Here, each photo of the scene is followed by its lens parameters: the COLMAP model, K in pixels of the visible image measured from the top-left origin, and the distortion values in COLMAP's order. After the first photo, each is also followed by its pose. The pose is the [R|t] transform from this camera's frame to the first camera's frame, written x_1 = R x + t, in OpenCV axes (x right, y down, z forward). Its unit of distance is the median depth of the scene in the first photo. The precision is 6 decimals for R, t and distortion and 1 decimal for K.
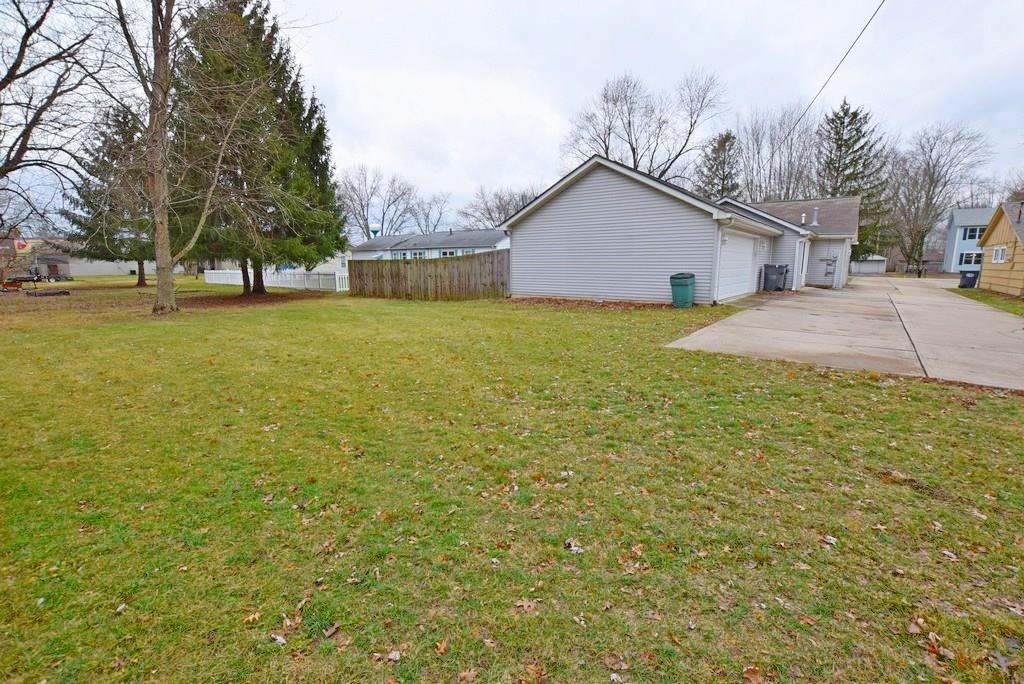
lens RADIAL K [[451.5, 0, 511.4], [0, 451.5, 340.1], [0, 0, 1]] dist [-0.030371, 0.003158]
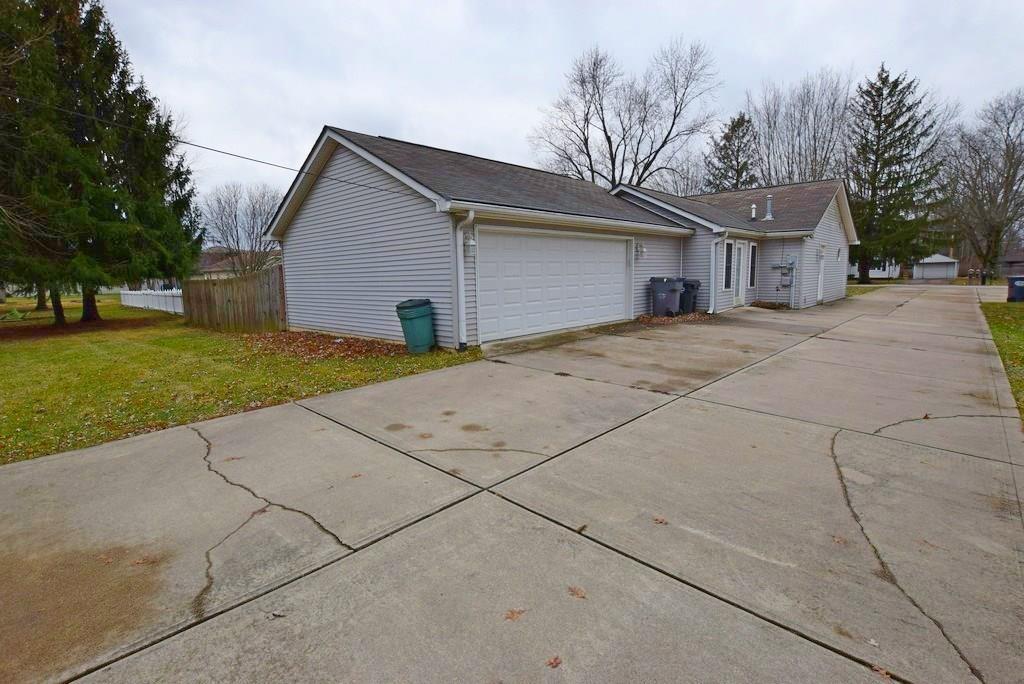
lens RADIAL K [[480.4, 0, 512.6], [0, 480.4, 343.7], [0, 0, 1]] dist [-0.023555, 0.000111]
pose [[0.995599, -0.005674, -0.093549, 0.169335], [0.003412, 0.999698, -0.024327, -0.020218], [0.093658, 0.023901, 0.995317, 0.098905]]
